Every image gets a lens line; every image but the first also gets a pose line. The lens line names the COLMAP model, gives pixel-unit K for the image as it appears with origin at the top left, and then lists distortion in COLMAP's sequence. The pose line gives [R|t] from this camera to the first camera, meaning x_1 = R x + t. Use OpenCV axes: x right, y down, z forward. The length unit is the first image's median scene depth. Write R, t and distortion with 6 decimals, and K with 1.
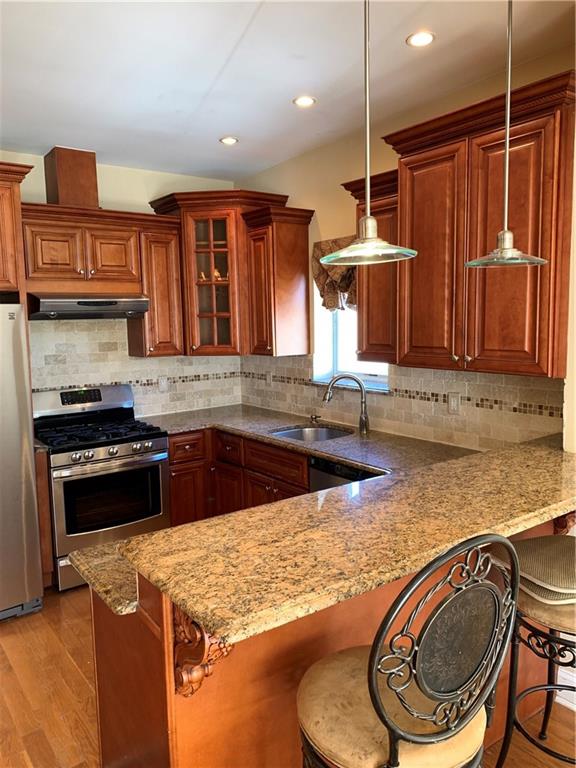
lens RADIAL K [[562.7, 0, 288.0], [0, 562.7, 384.0], [0, 0, 1]] dist [0.013906, -0.007106]
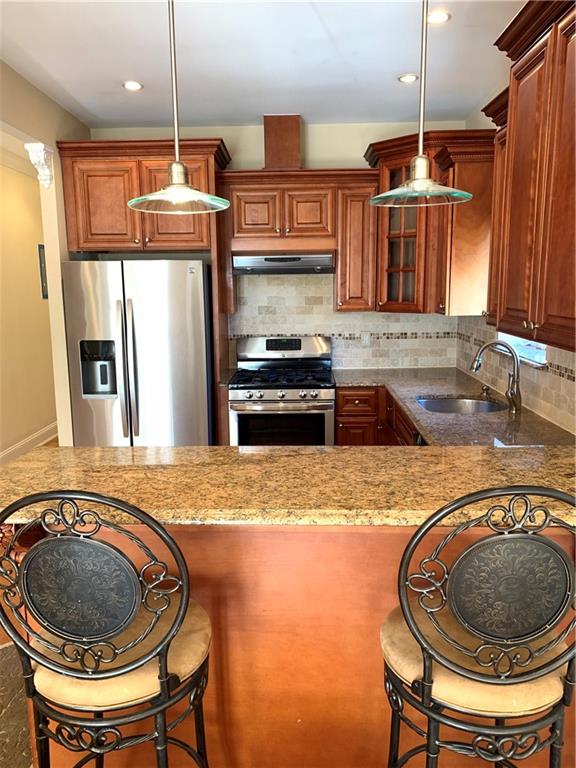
lens RADIAL K [[562.7, 0, 288.0], [0, 562.7, 384.0], [0, 0, 1]] dist [0.013906, -0.007106]
pose [[0.799877, 0.117777, -0.588494, 0.318204], [-0.073856, 0.992419, 0.098232, -0.010519], [0.595603, -0.035110, 0.802512, 0.115668]]
